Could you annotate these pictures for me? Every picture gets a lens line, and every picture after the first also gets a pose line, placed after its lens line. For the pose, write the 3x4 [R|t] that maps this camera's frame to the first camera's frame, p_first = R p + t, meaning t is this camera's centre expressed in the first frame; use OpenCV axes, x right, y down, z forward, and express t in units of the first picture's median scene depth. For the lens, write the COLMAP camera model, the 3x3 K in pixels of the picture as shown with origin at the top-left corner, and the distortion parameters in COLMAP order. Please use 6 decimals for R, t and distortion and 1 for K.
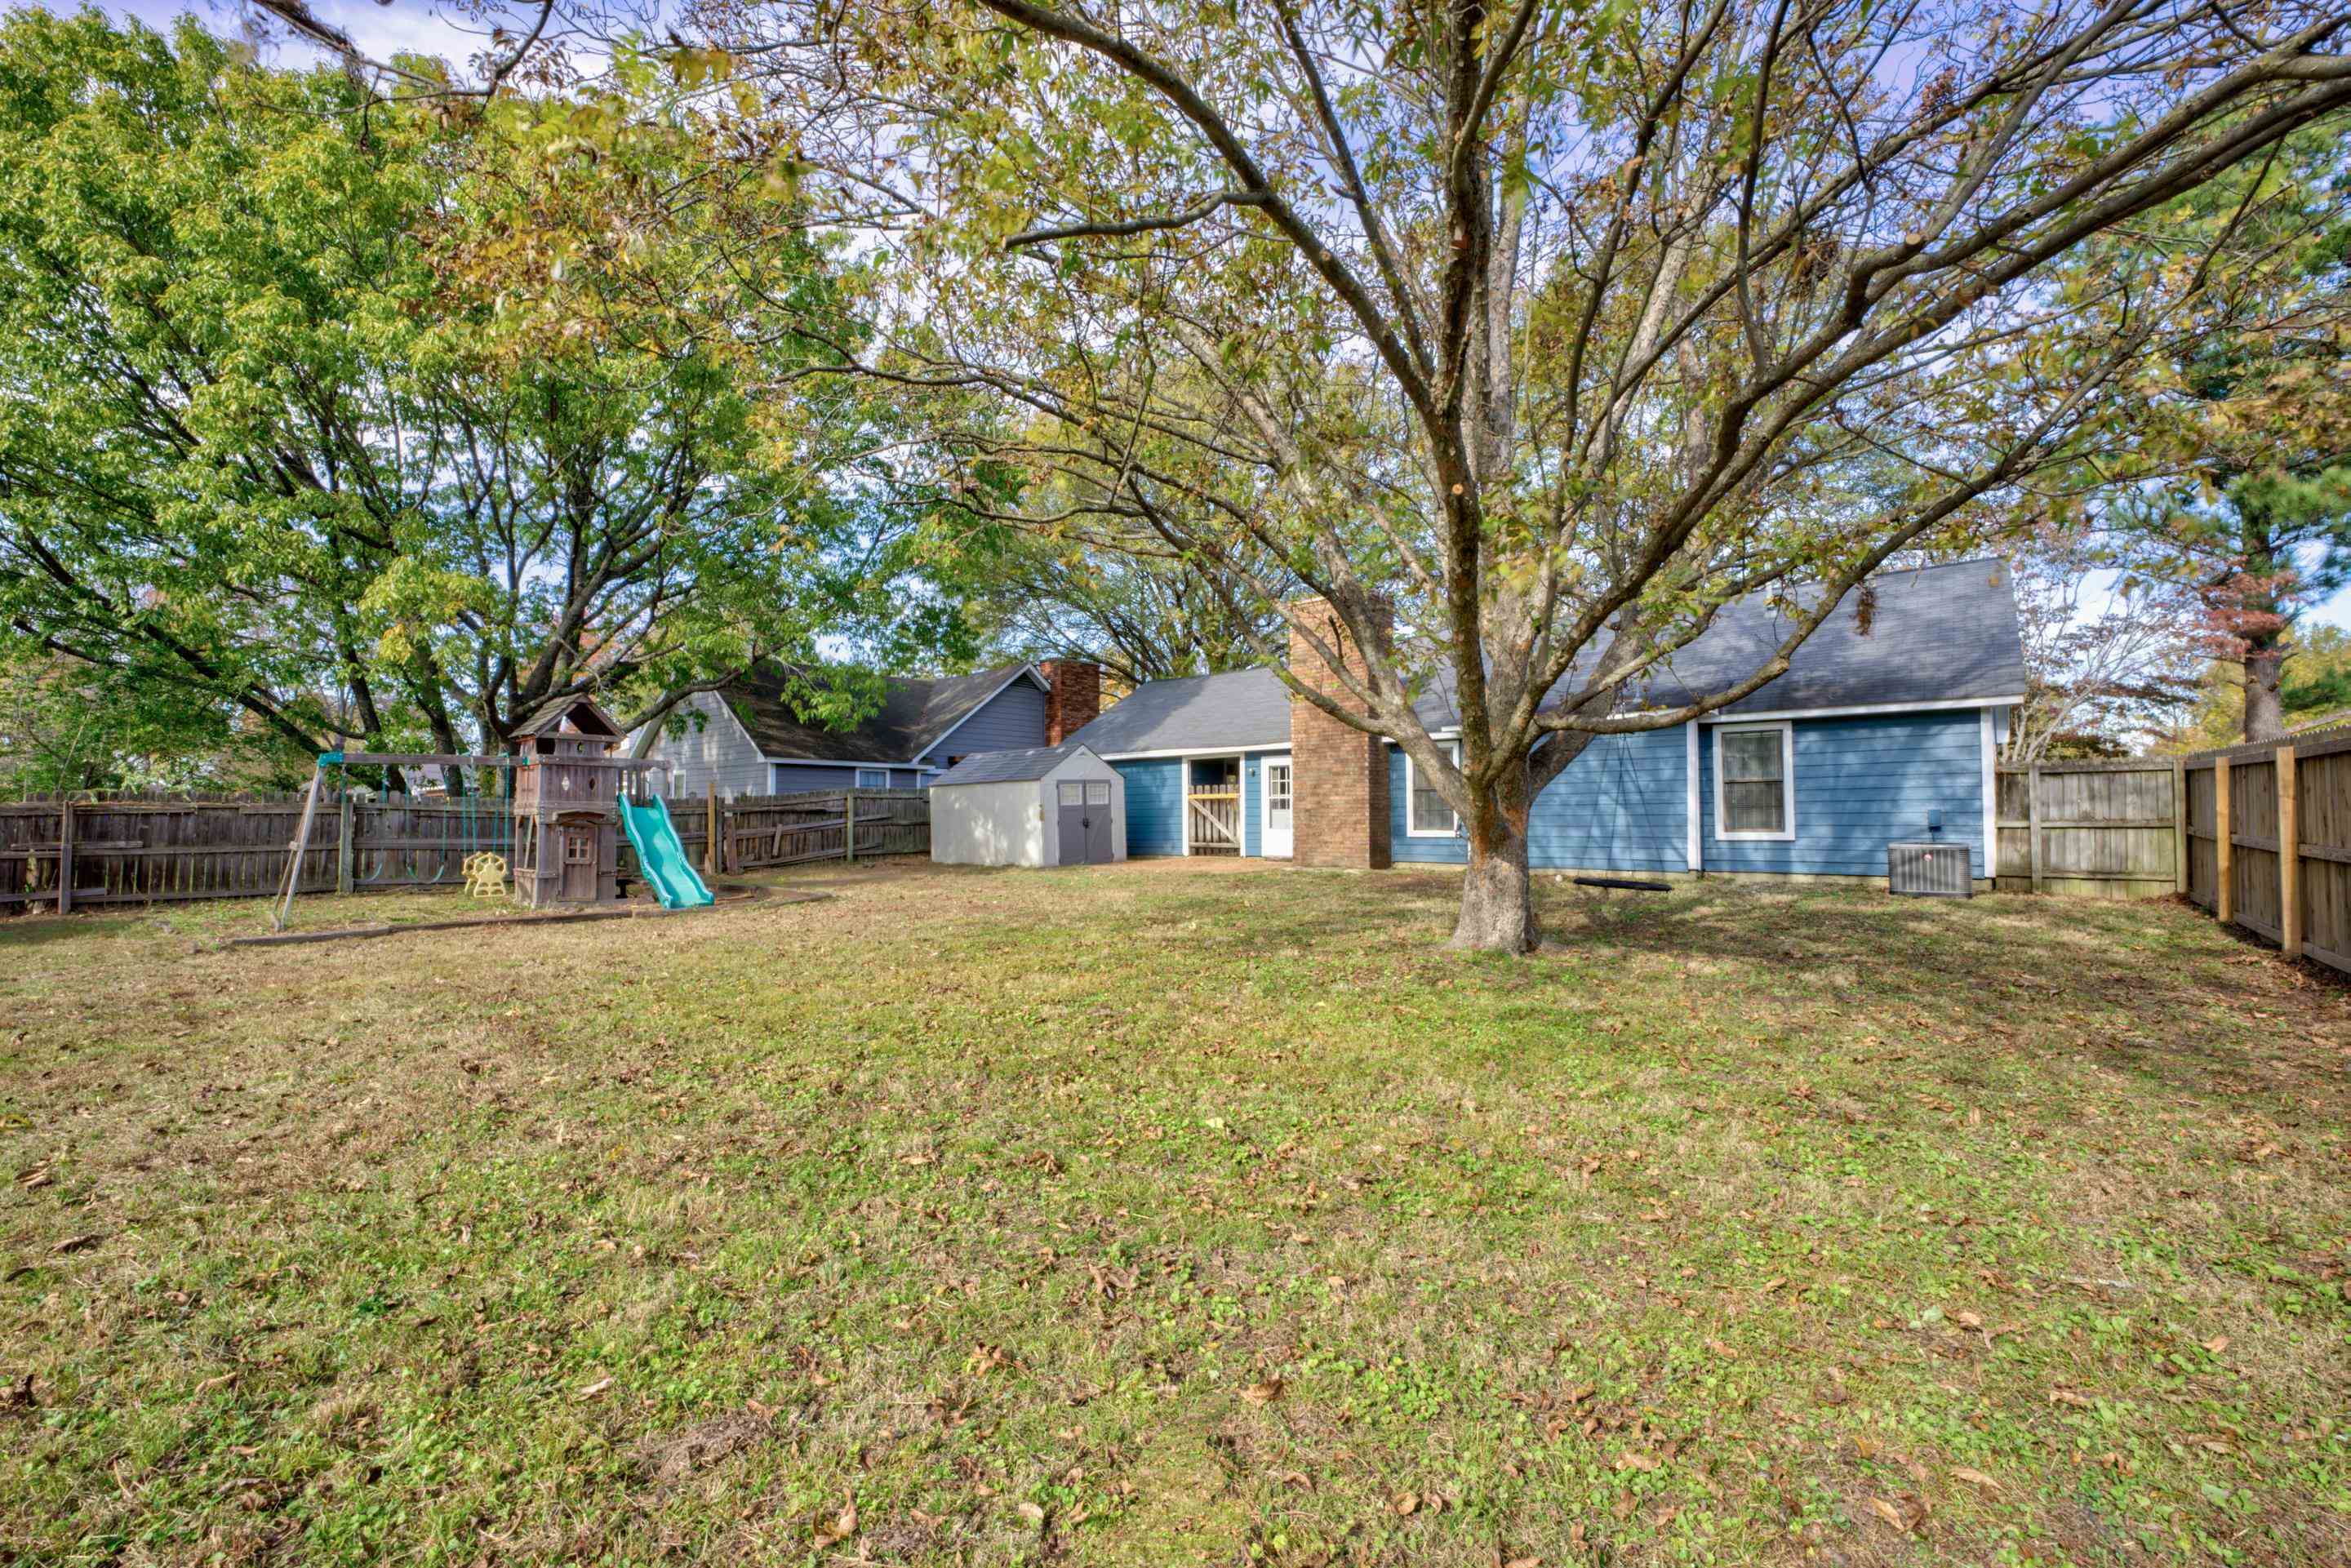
lens RADIAL K [[943.2, 0, 1176.7], [0, 943.2, 798.2], [0, 0, 1]] dist [-0.028445, 0.002945]
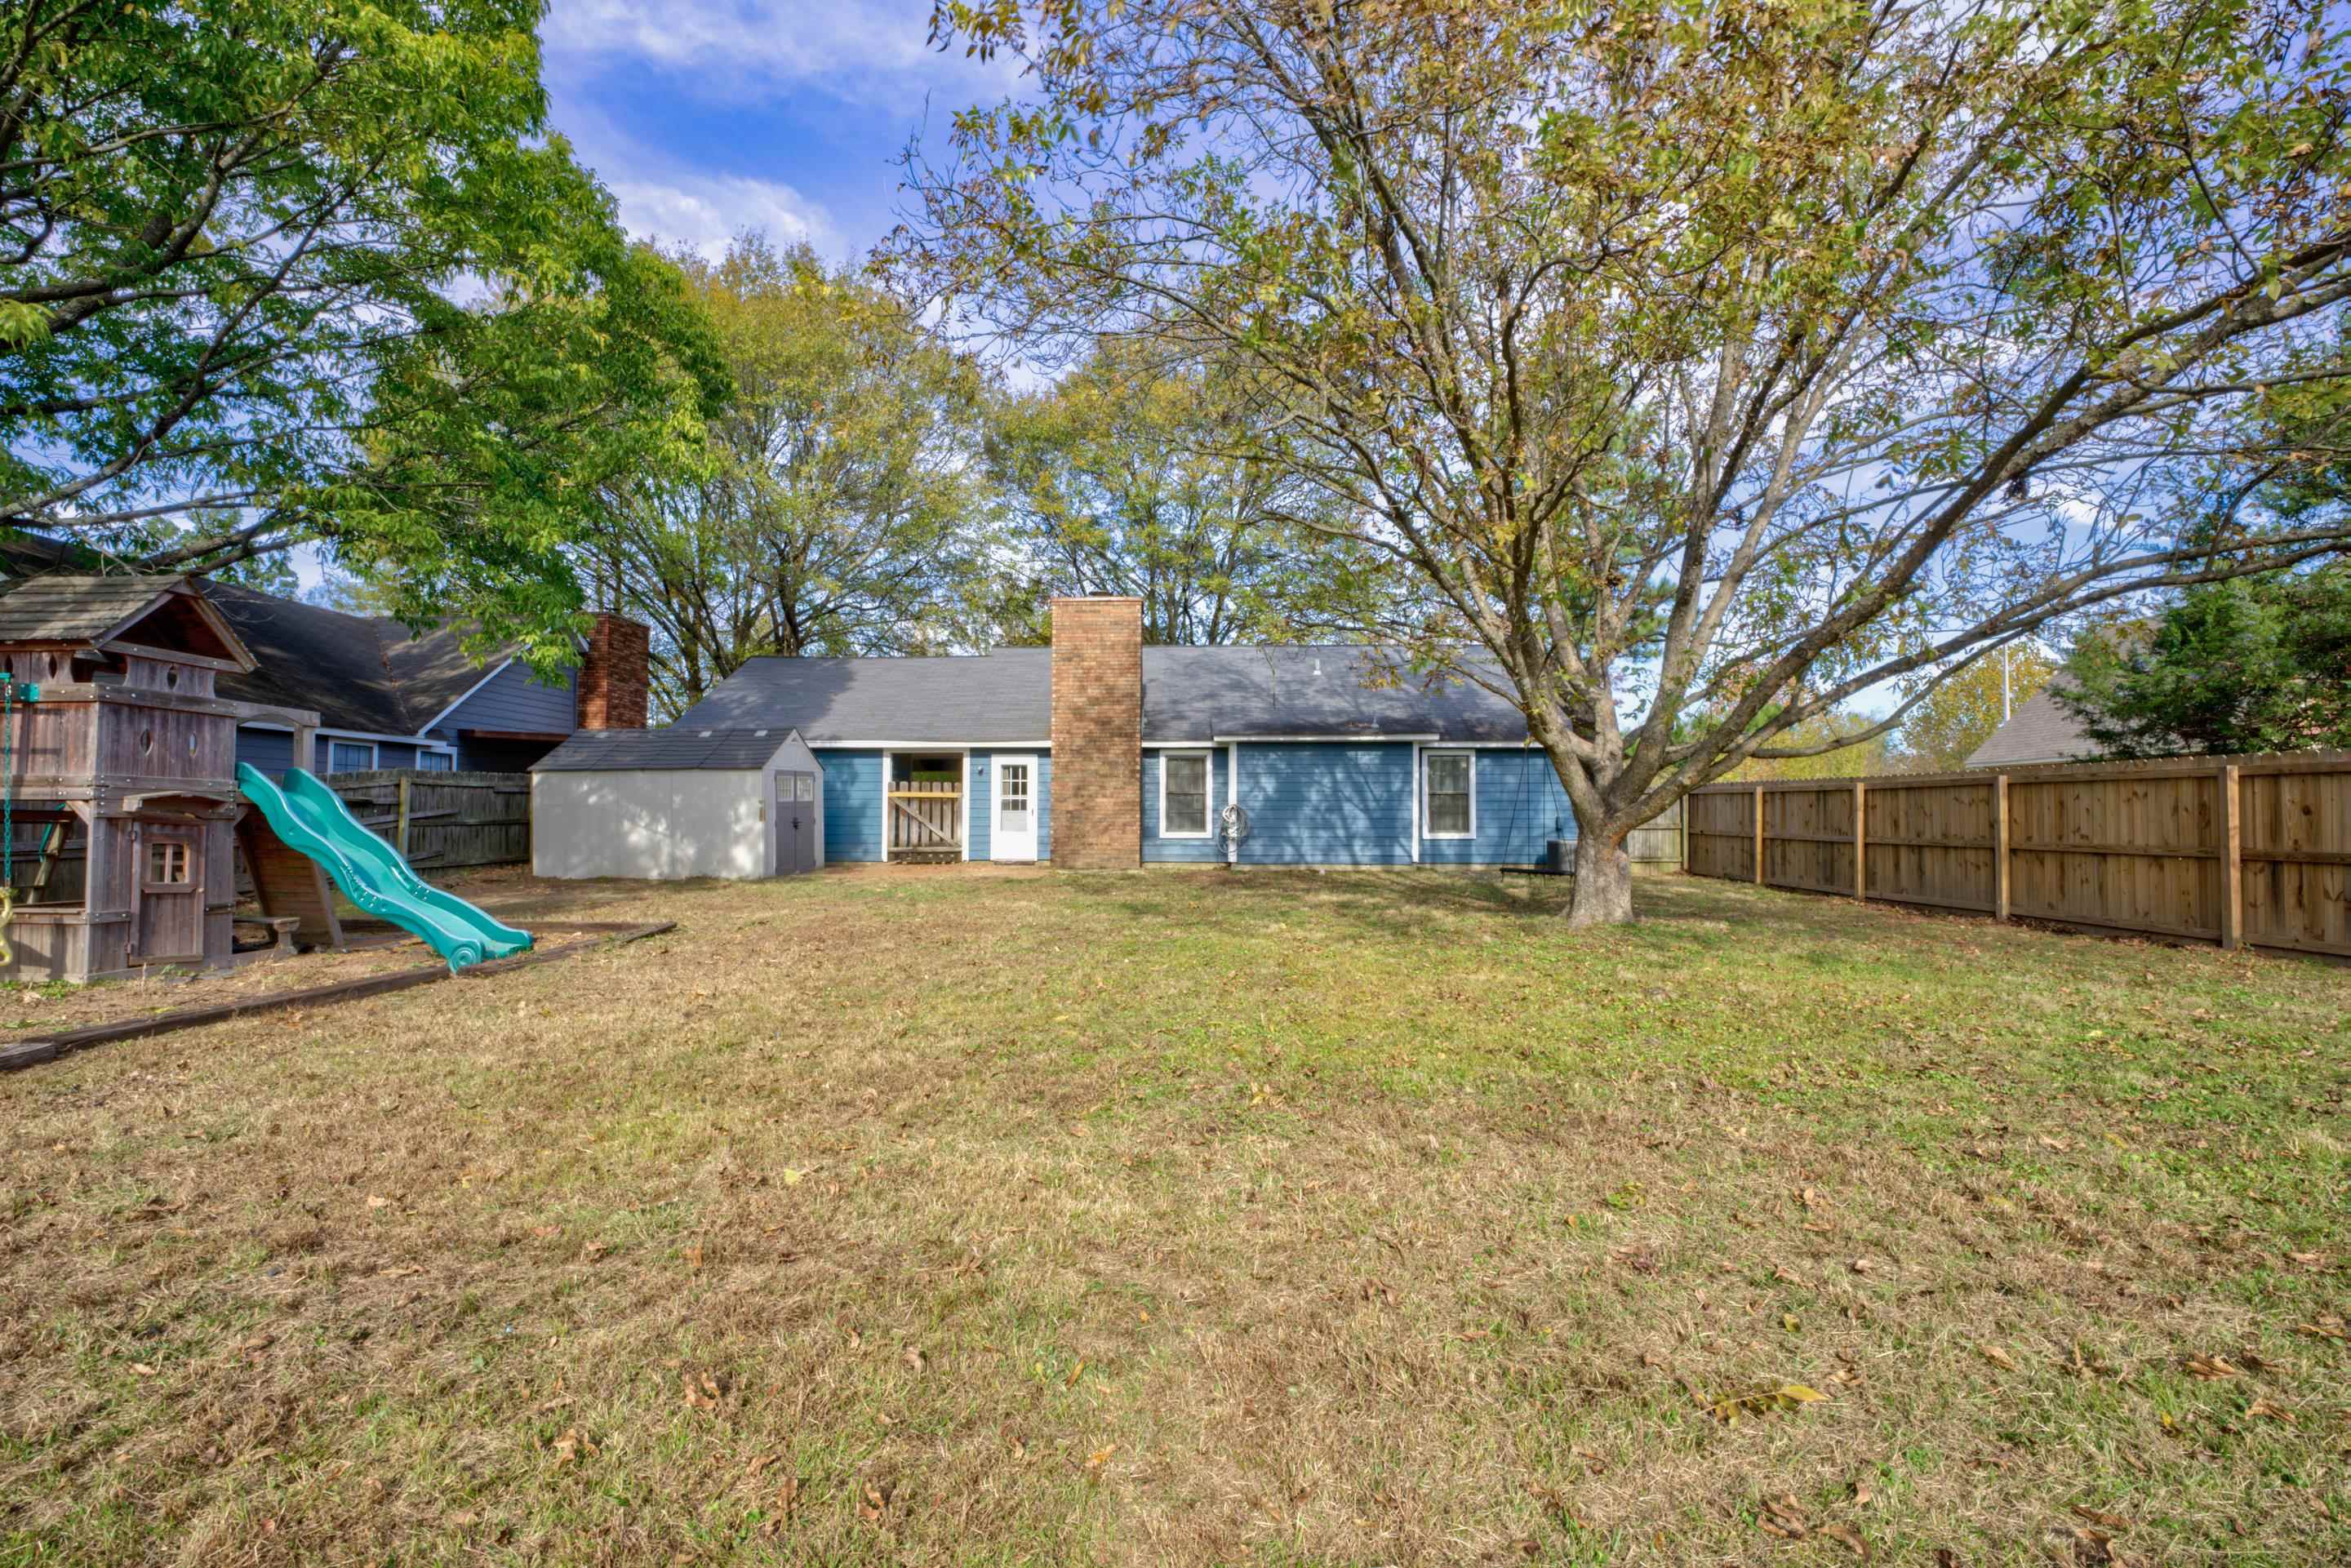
lens RADIAL K [[943.2, 0, 1176.4], [0, 943.2, 787.6], [0, 0, 1]] dist [-0.028445, 0.002945]
pose [[0.775162, 0.029143, 0.631090, -0.362109], [-0.018572, 0.999555, -0.023347, 0.007989], [-0.631489, 0.006377, 0.775358, 0.156578]]
